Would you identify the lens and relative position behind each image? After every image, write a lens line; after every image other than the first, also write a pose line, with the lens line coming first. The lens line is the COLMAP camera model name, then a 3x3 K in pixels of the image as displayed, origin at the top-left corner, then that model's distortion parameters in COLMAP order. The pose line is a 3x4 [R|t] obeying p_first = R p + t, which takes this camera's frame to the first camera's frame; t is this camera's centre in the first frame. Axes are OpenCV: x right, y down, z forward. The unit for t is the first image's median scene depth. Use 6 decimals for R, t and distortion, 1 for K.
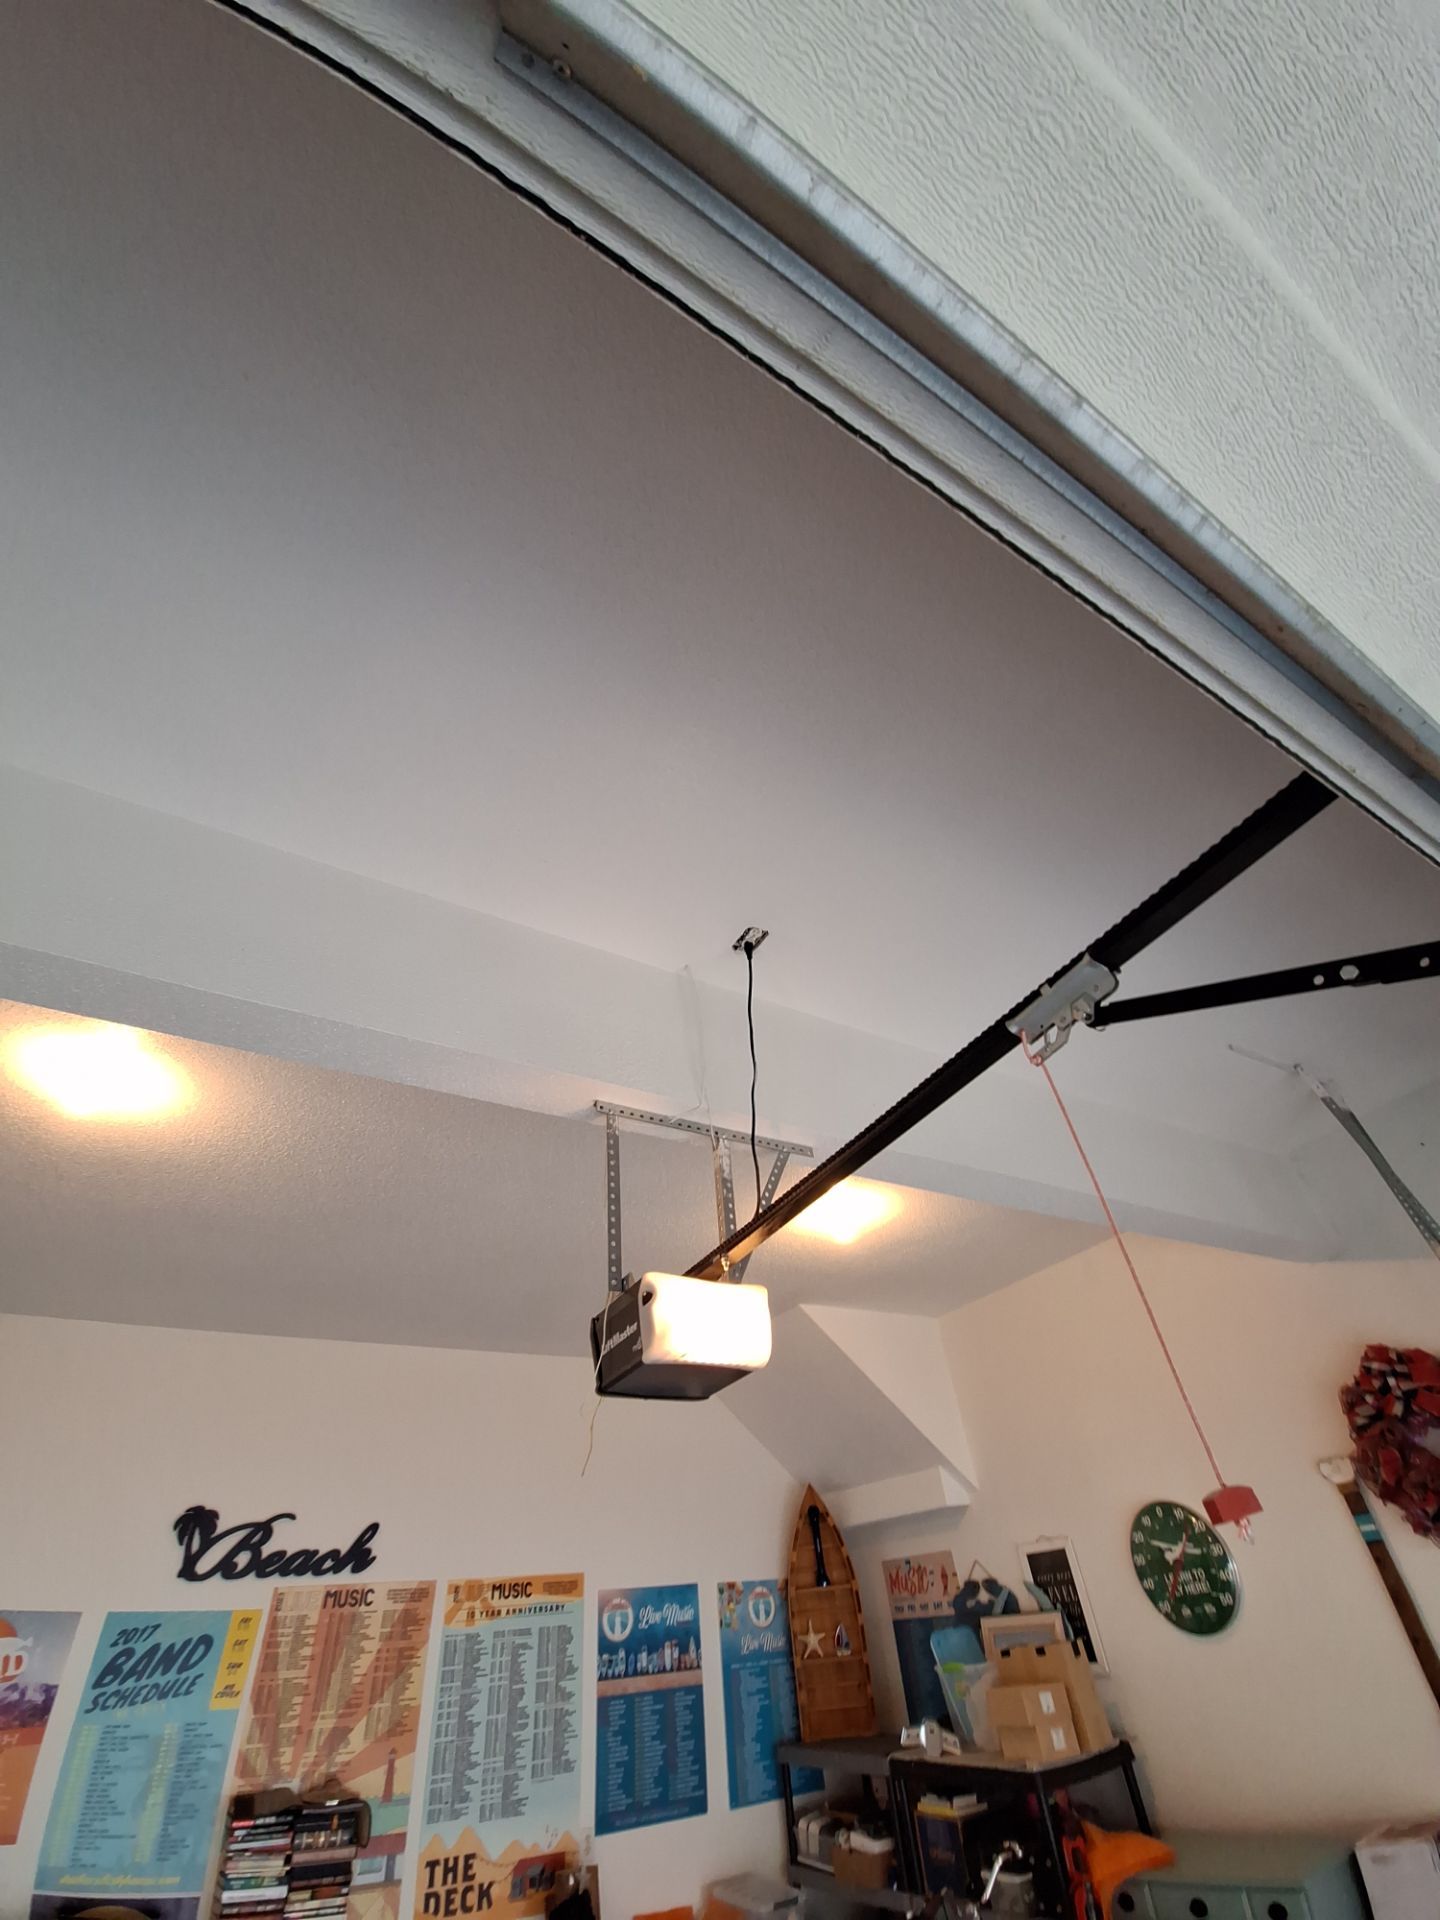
lens RADIAL K [[795.2, 0, 729.0], [0, 795.2, 904.6], [0, 0, 1]] dist [-0.007404, -0.007358]
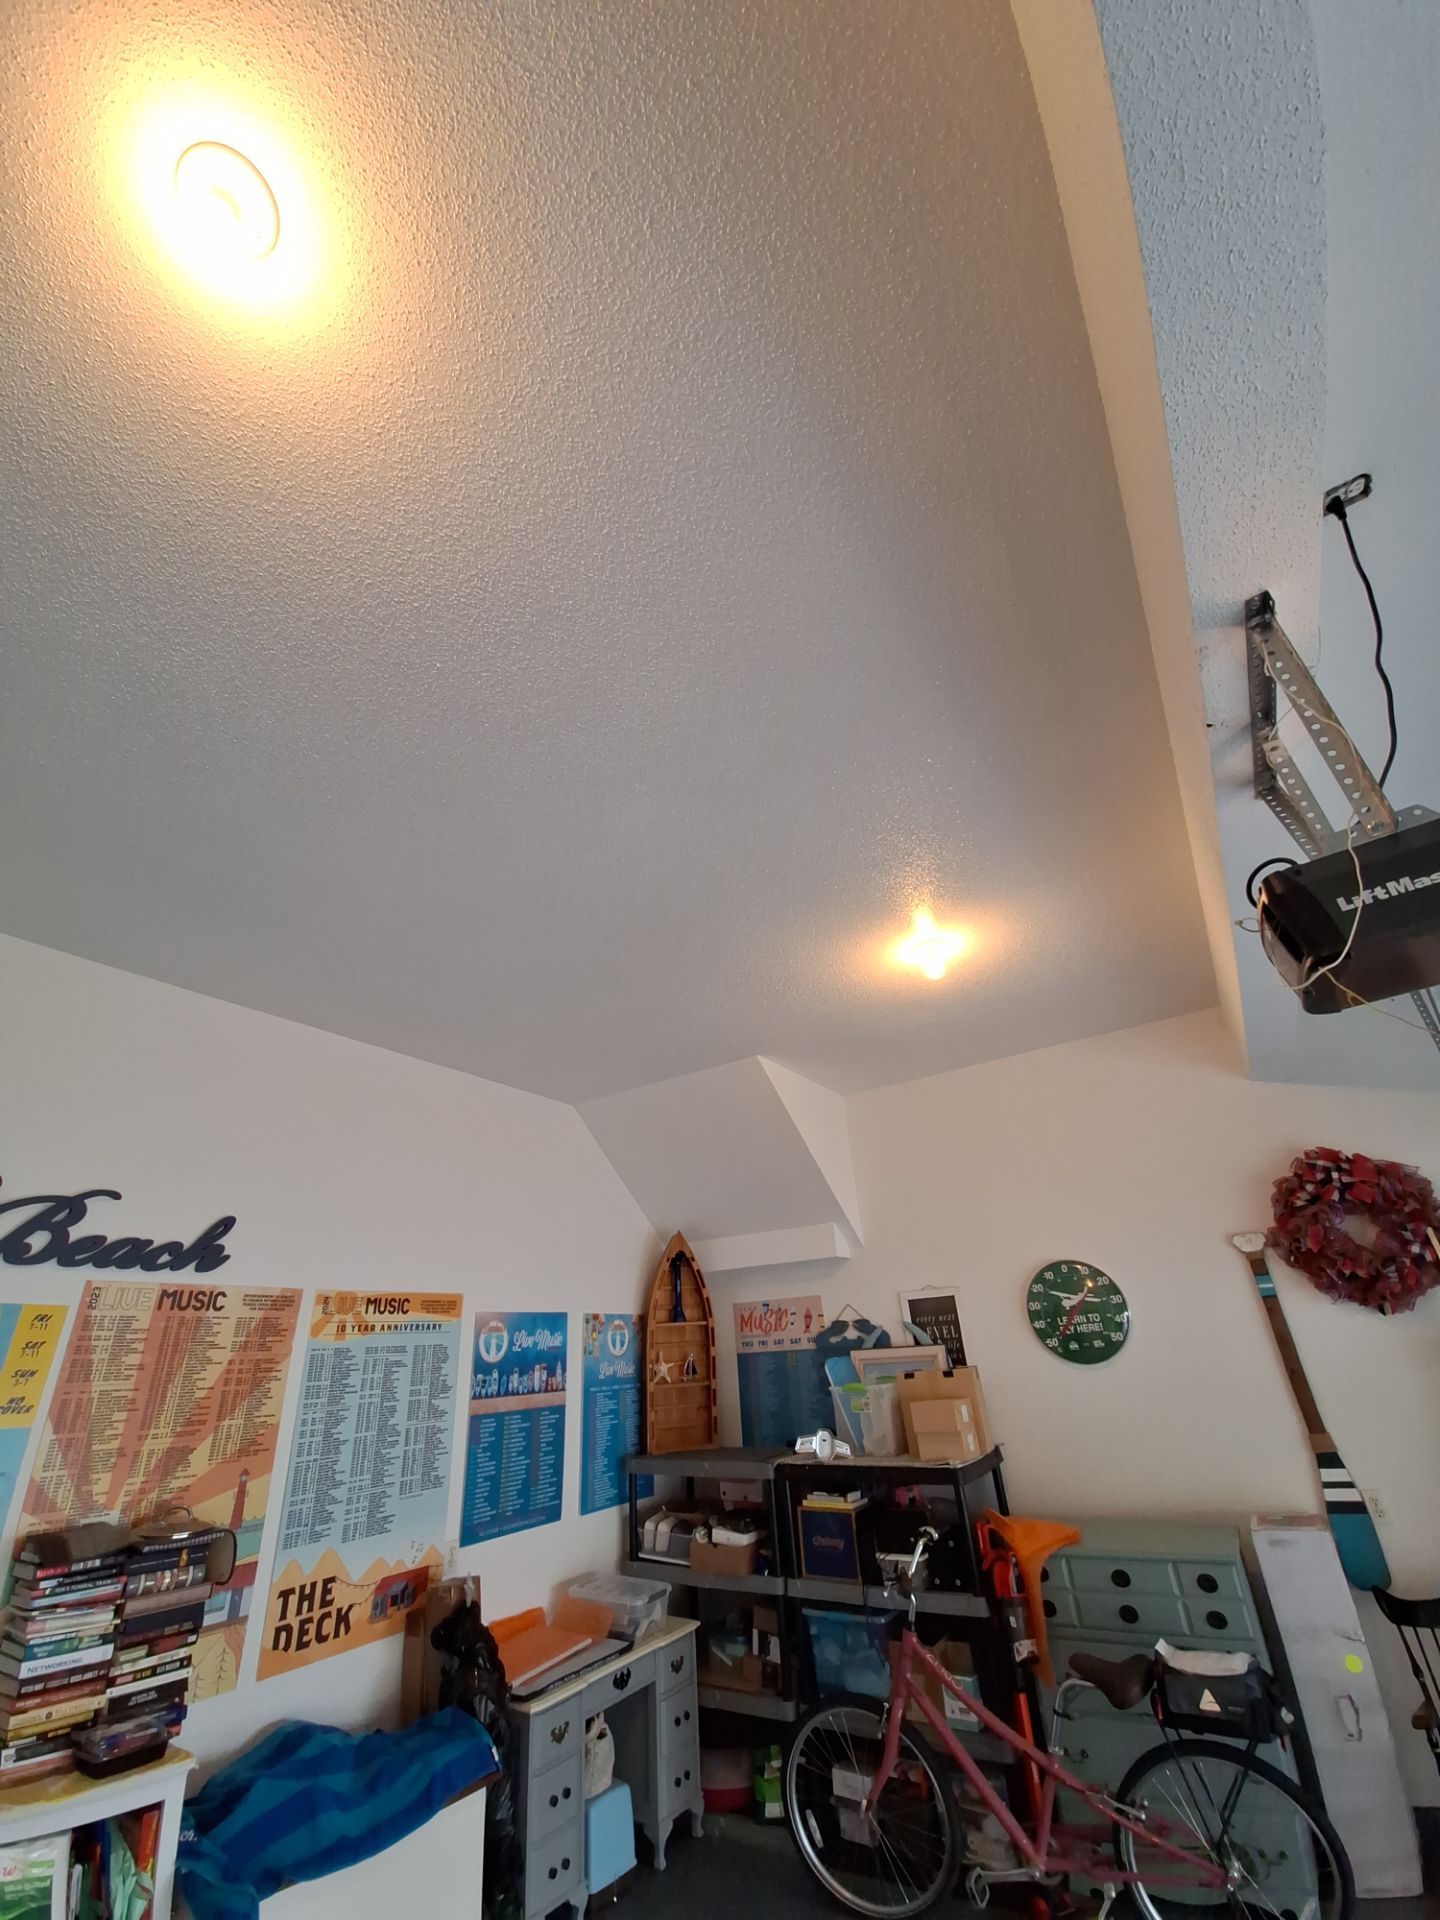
lens RADIAL K [[795.2, 0, 741.2], [0, 795.2, 935.9], [0, 0, 1]] dist [-0.007404, -0.007358]
pose [[0.894861, 0.227103, 0.384250, -0.389002], [-0.307054, 0.938030, 0.160679, 0.283268], [-0.323948, -0.261771, 0.909139, 0.243186]]
